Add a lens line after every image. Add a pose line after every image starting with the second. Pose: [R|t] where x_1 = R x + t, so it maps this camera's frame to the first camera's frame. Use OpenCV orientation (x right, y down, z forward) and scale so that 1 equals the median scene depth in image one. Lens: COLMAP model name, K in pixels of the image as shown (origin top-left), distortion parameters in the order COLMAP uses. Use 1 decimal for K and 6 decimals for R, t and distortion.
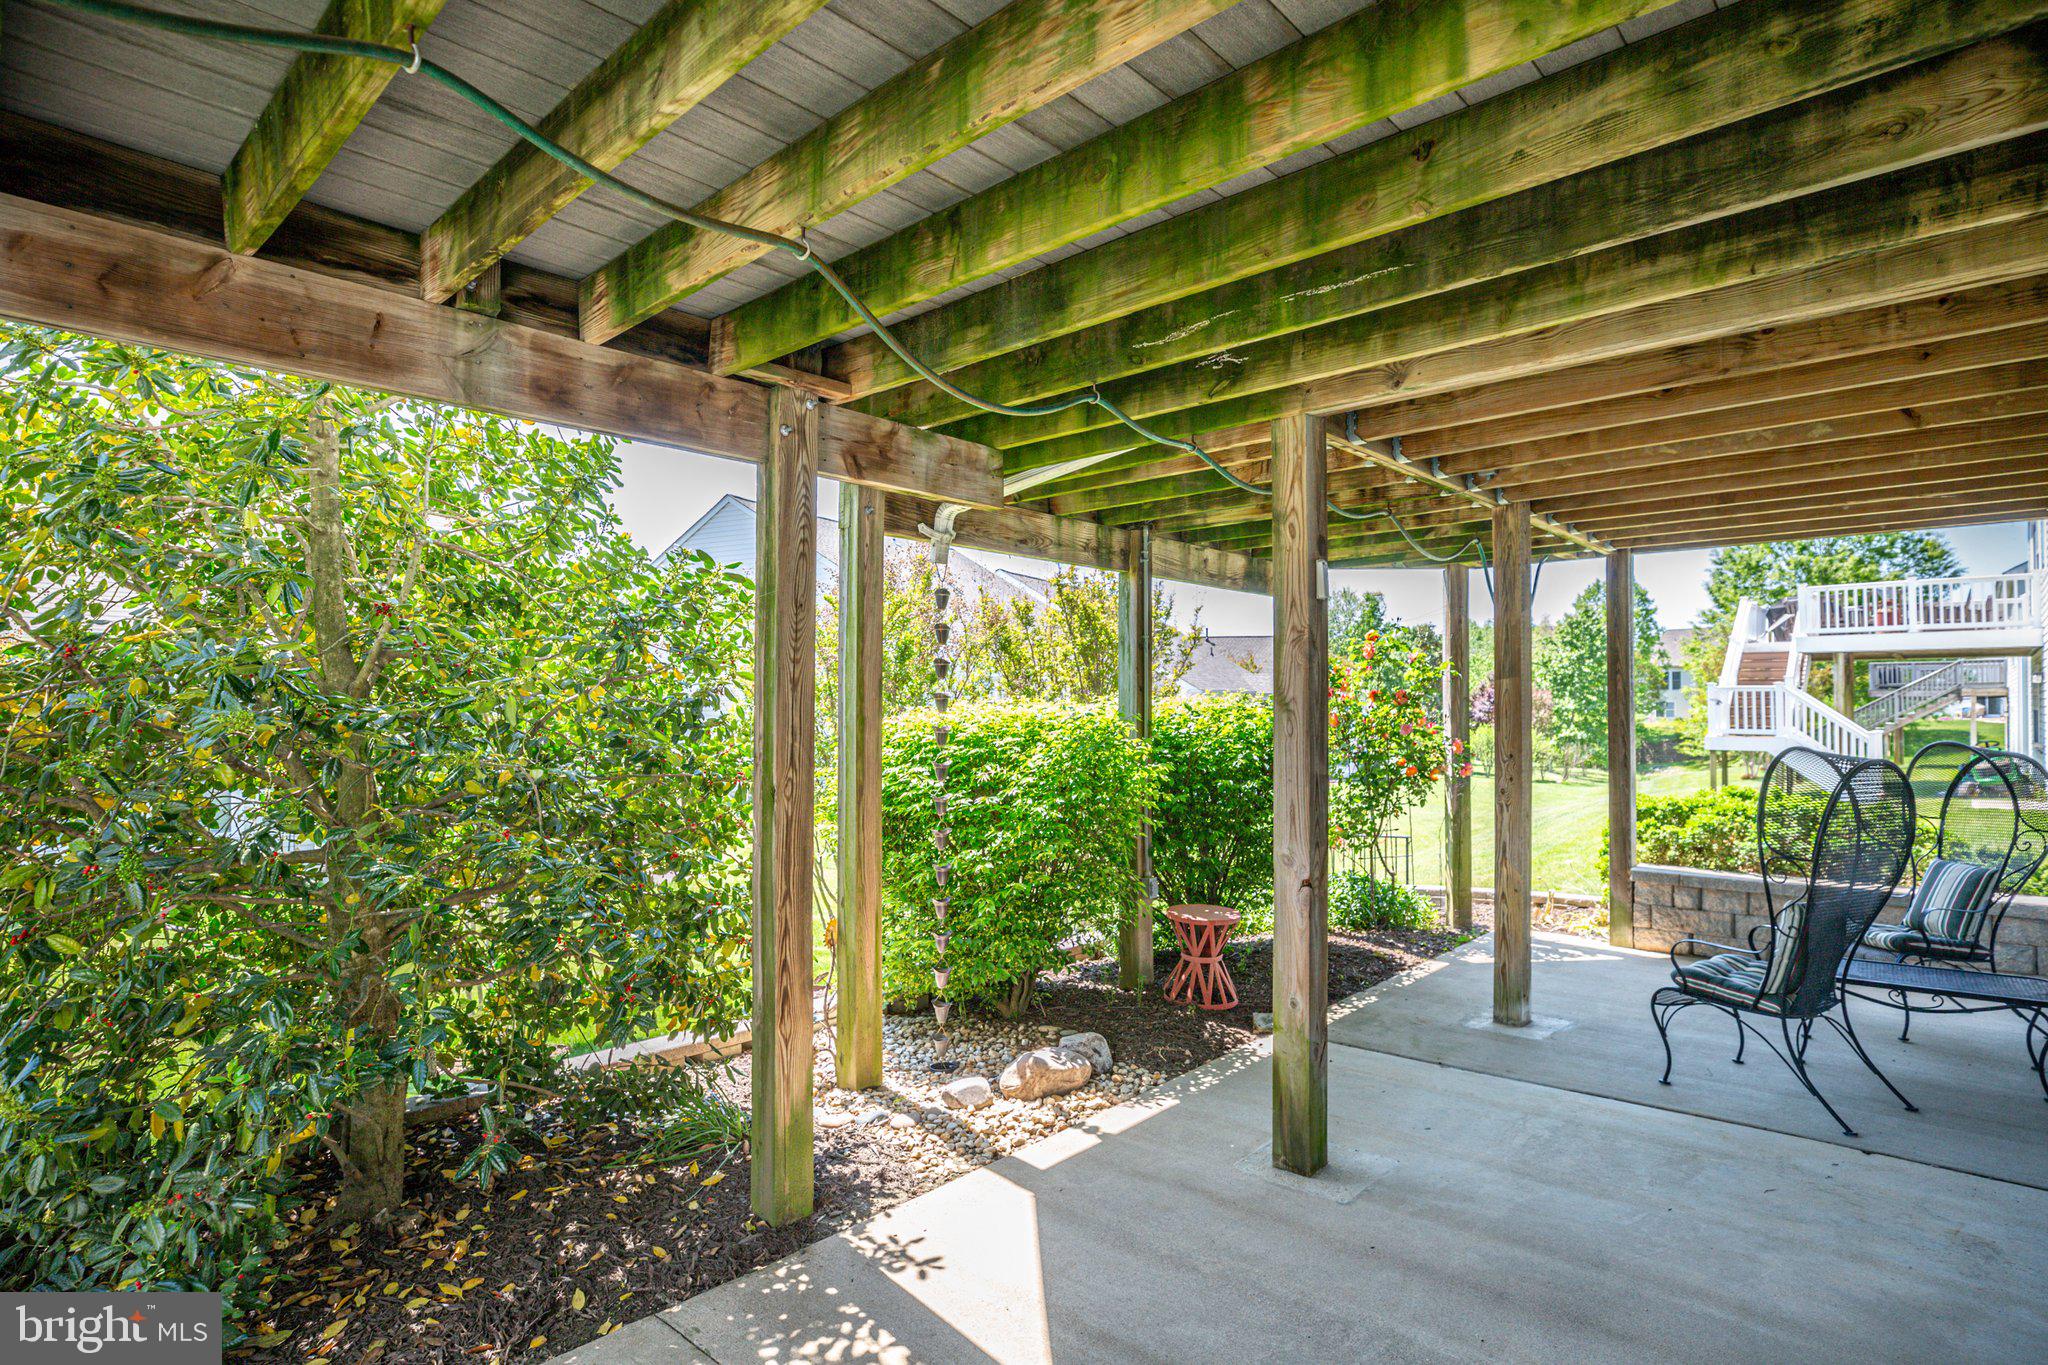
lens RADIAL K [[1038.0, 0, 1022.7], [0, 1038.0, 690.3], [0, 0, 1]] dist [-0.024683, -0.000526]
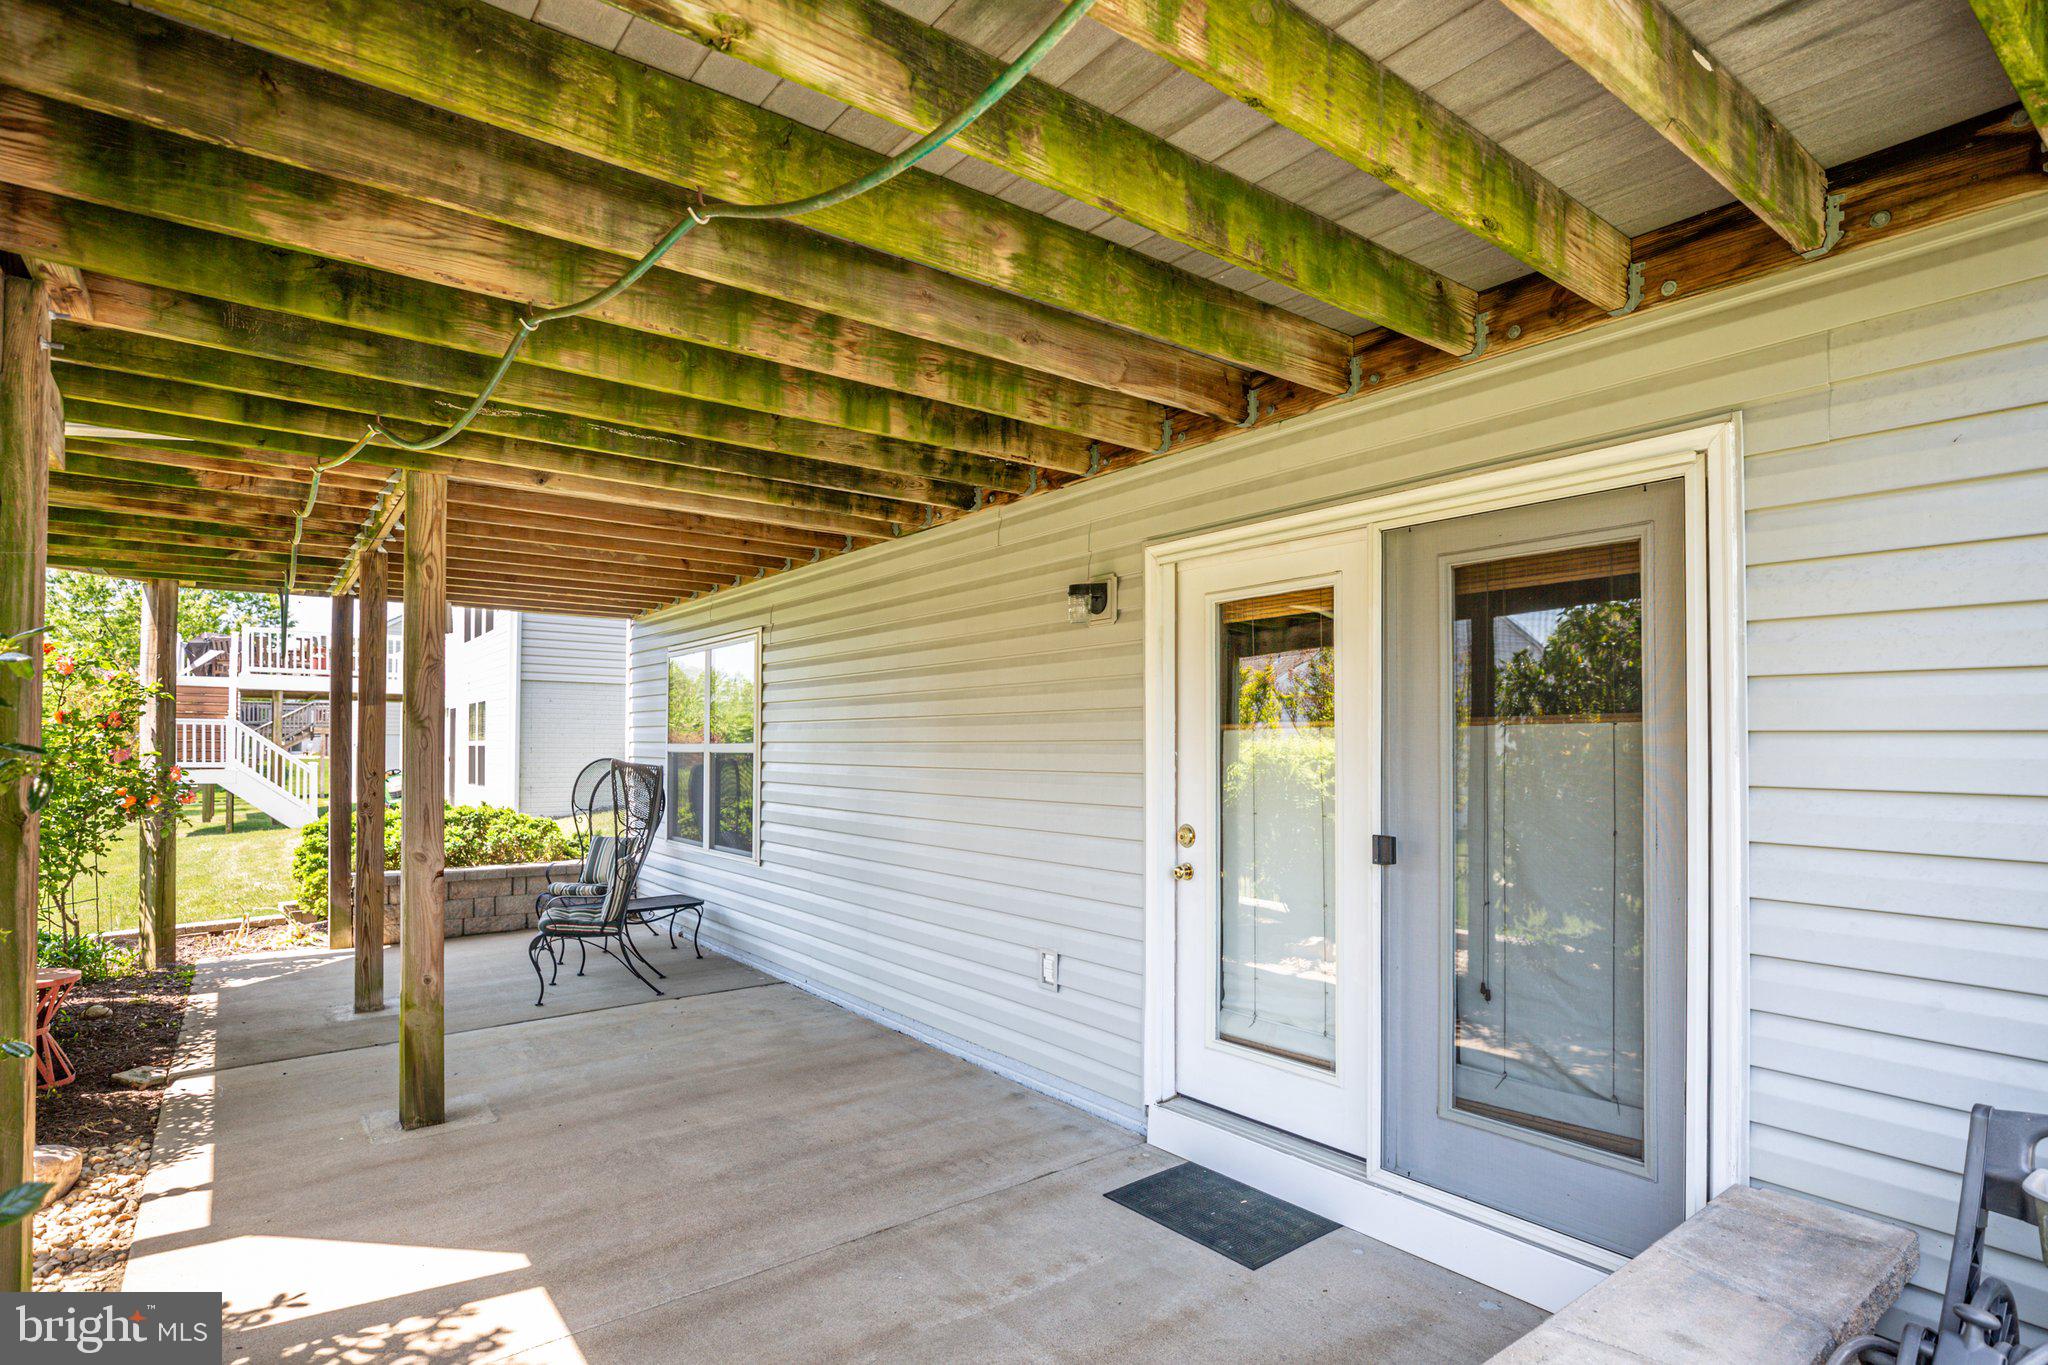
lens RADIAL K [[1038.0, 0, 1032.7], [0, 1038.0, 734.1], [0, 0, 1]] dist [-0.024683, -0.000526]
pose [[0.164832, 0.016061, 0.986191, -0.684327], [-0.021947, 0.999680, -0.012612, 0.023184], [-0.986077, -0.019565, 0.165132, 0.130358]]
